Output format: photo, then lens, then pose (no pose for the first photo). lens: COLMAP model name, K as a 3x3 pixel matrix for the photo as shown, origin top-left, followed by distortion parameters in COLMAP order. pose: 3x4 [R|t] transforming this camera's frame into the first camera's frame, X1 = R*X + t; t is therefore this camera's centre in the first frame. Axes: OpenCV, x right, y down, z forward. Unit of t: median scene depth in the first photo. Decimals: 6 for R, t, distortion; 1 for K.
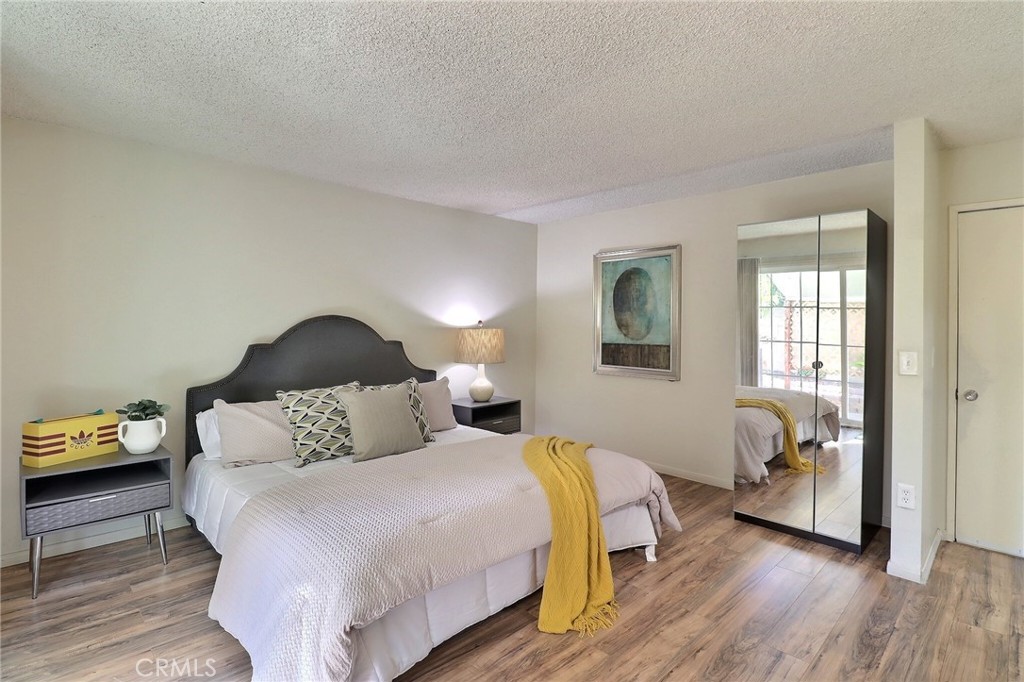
lens RADIAL K [[500.5, 0, 532.9], [0, 500.5, 328.3], [0, 0, 1]] dist [-0.018264, -0.000618]
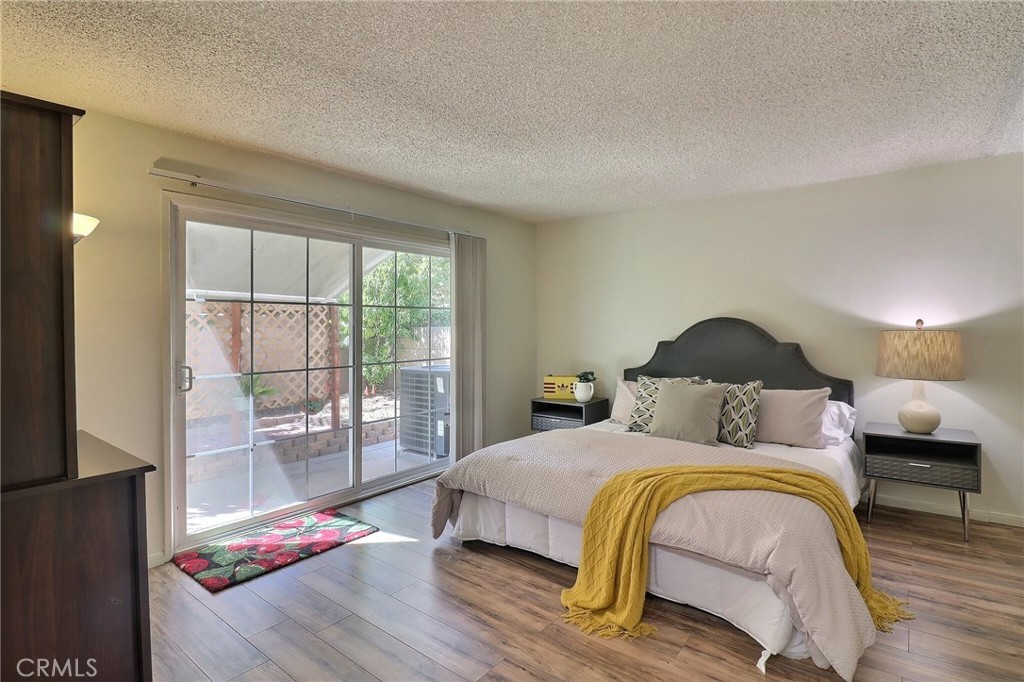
lens RADIAL K [[510.0, 0, 549.1], [0, 510.0, 326.4], [0, 0, 1]] dist [-0.000111, -0.009211]
pose [[0.137402, -0.004937, -0.990503, 0.953883], [-0.006951, 0.999958, -0.005949, 0.004373], [0.990491, 0.007703, 0.137362, 0.658993]]
